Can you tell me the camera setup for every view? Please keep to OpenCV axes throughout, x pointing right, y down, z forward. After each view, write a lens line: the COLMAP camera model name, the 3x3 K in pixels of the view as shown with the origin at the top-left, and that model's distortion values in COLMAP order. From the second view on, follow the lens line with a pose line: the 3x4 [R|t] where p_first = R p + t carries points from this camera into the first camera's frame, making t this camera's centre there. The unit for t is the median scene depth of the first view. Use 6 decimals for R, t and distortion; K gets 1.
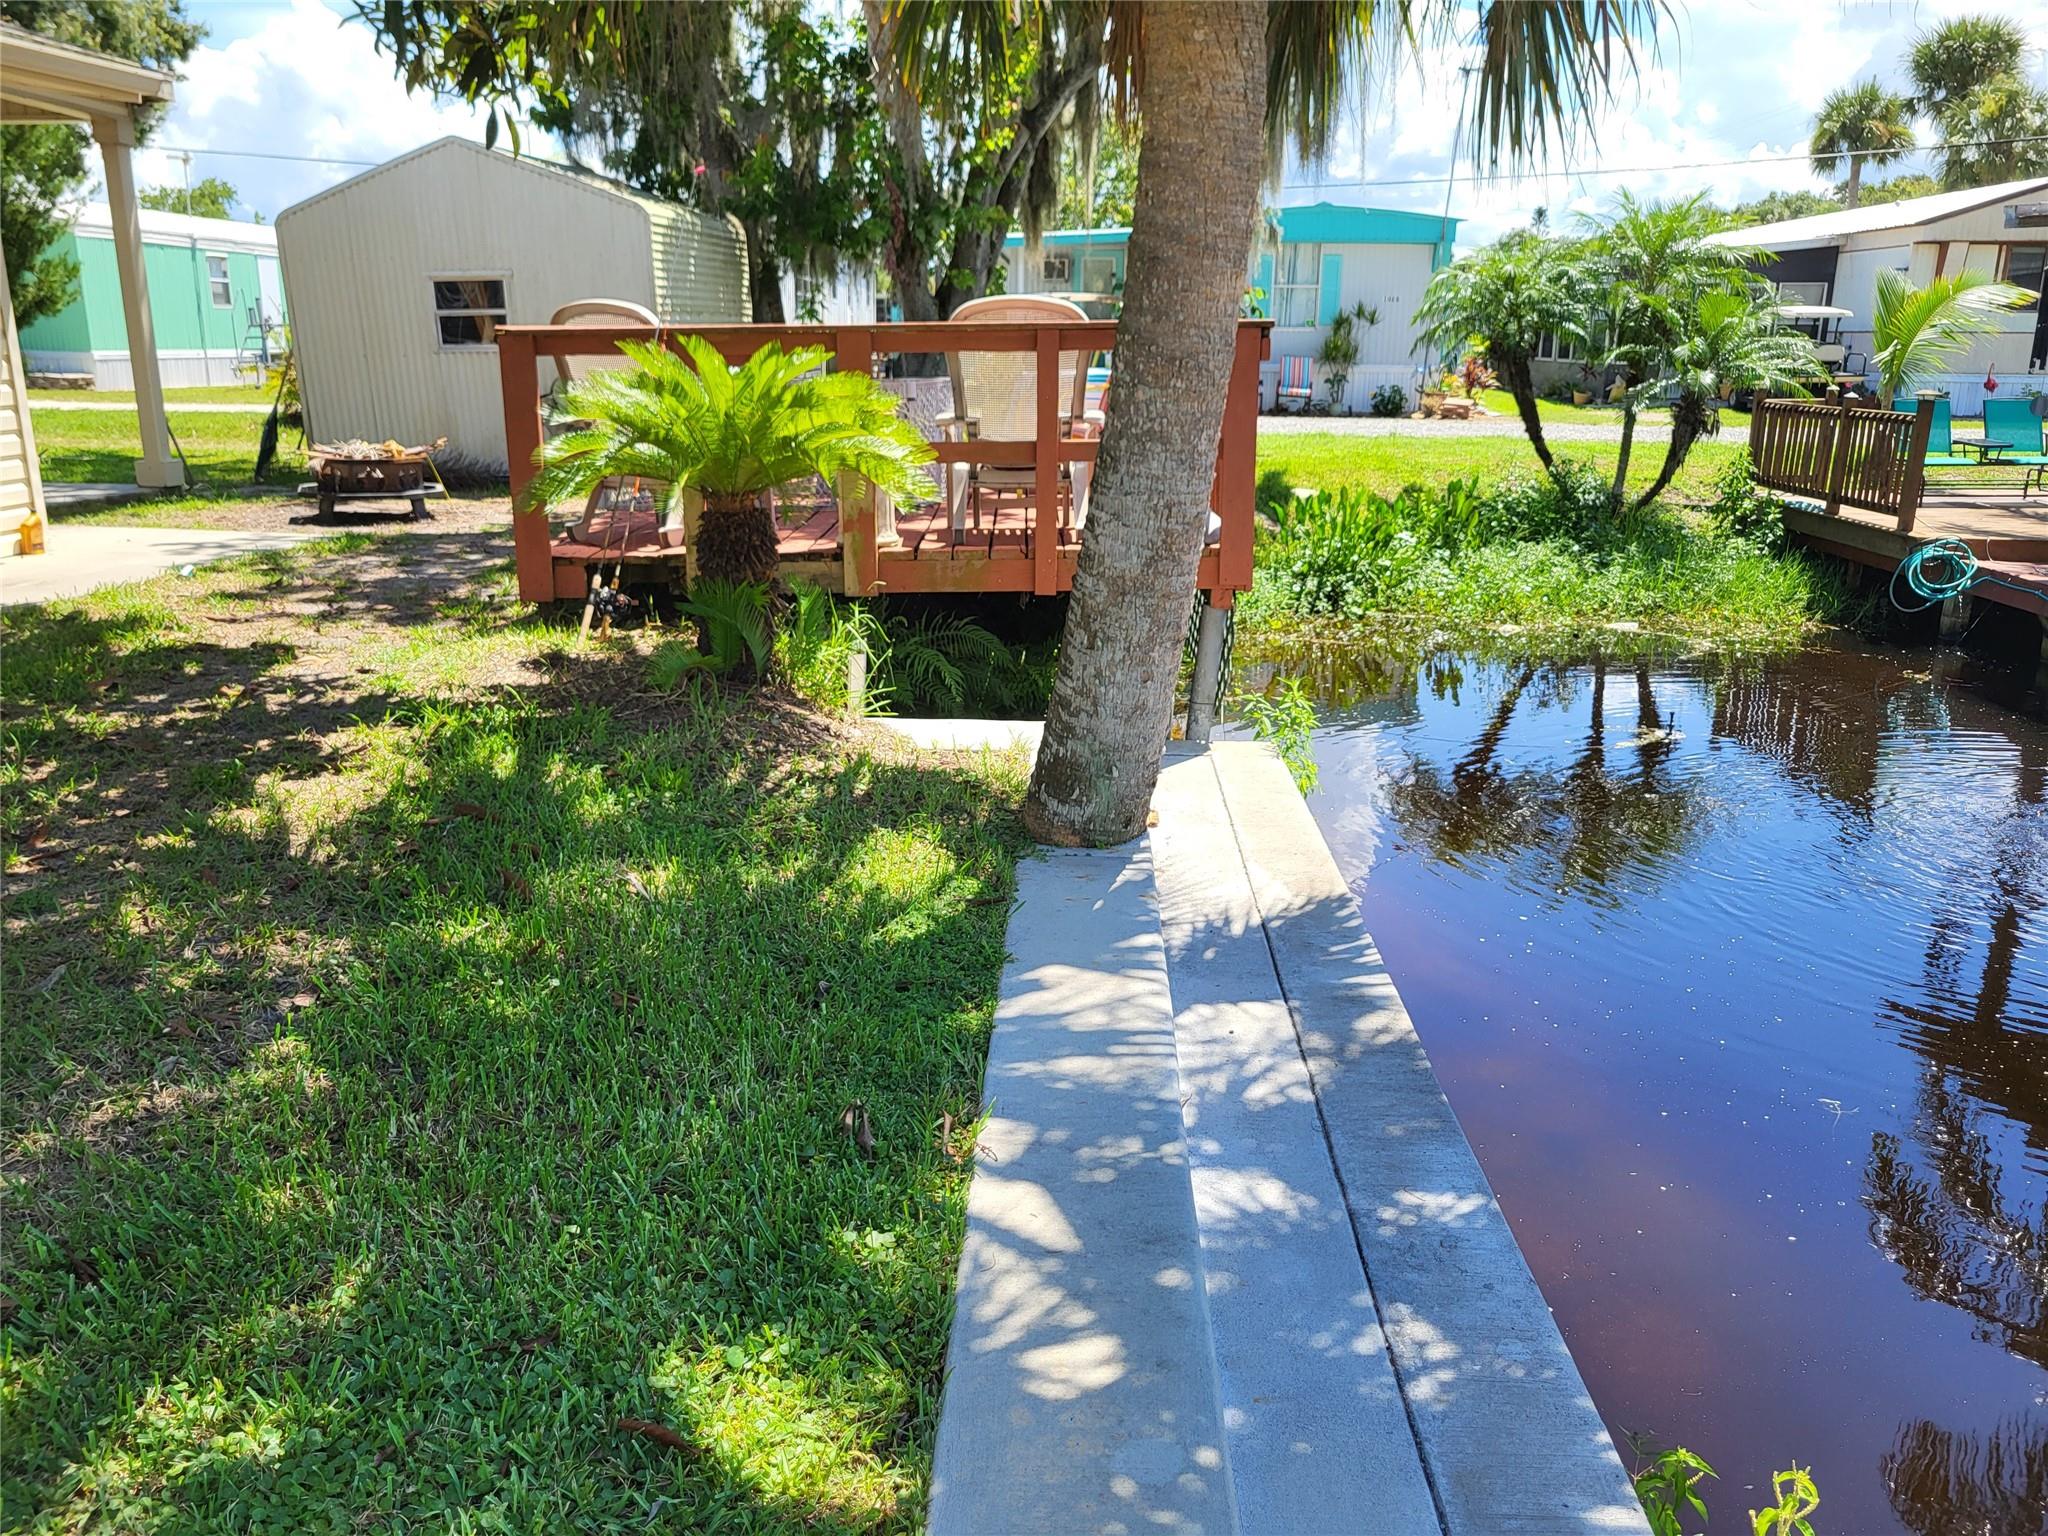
lens RADIAL K [[1544.0, 0, 1017.3], [0, 1544.0, 735.1], [0, 0, 1]] dist [0.052324, -0.042355]
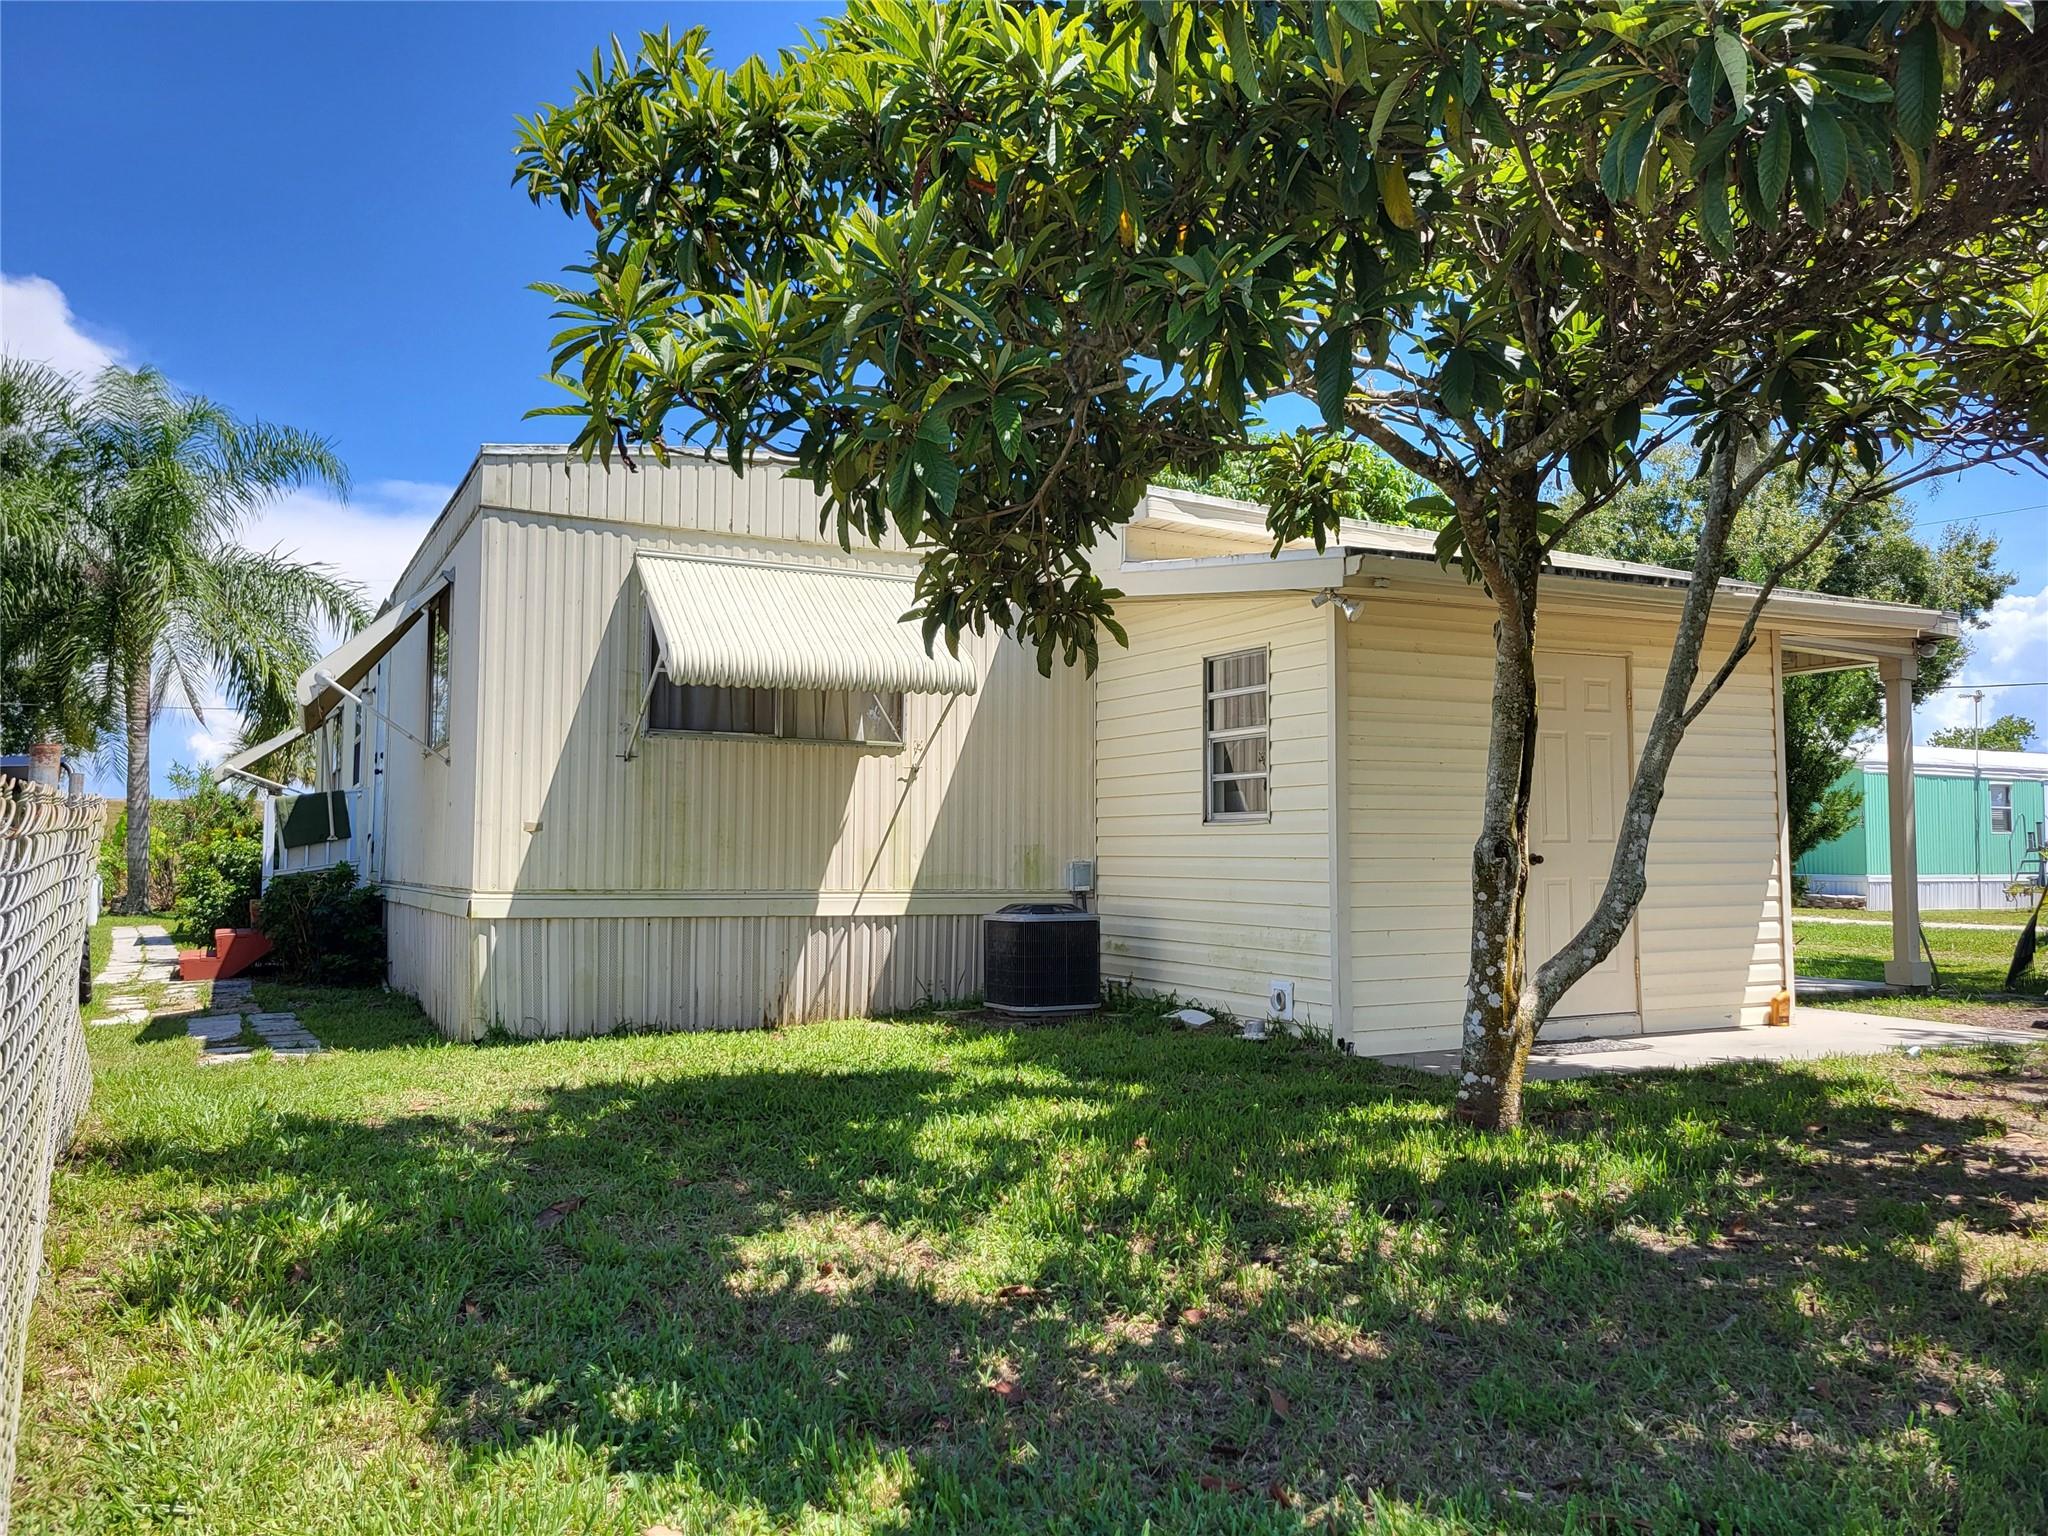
lens RADIAL K [[1544.0, 0, 1037.6], [0, 1544.0, 774.3], [0, 0, 1]] dist [0.052324, -0.042355]
pose [[0.529426, -0.052904, -0.846705, 0.068349], [-0.210802, 0.958547, -0.191702, 0.052820], [0.821749, 0.279979, 0.496328, -0.065934]]
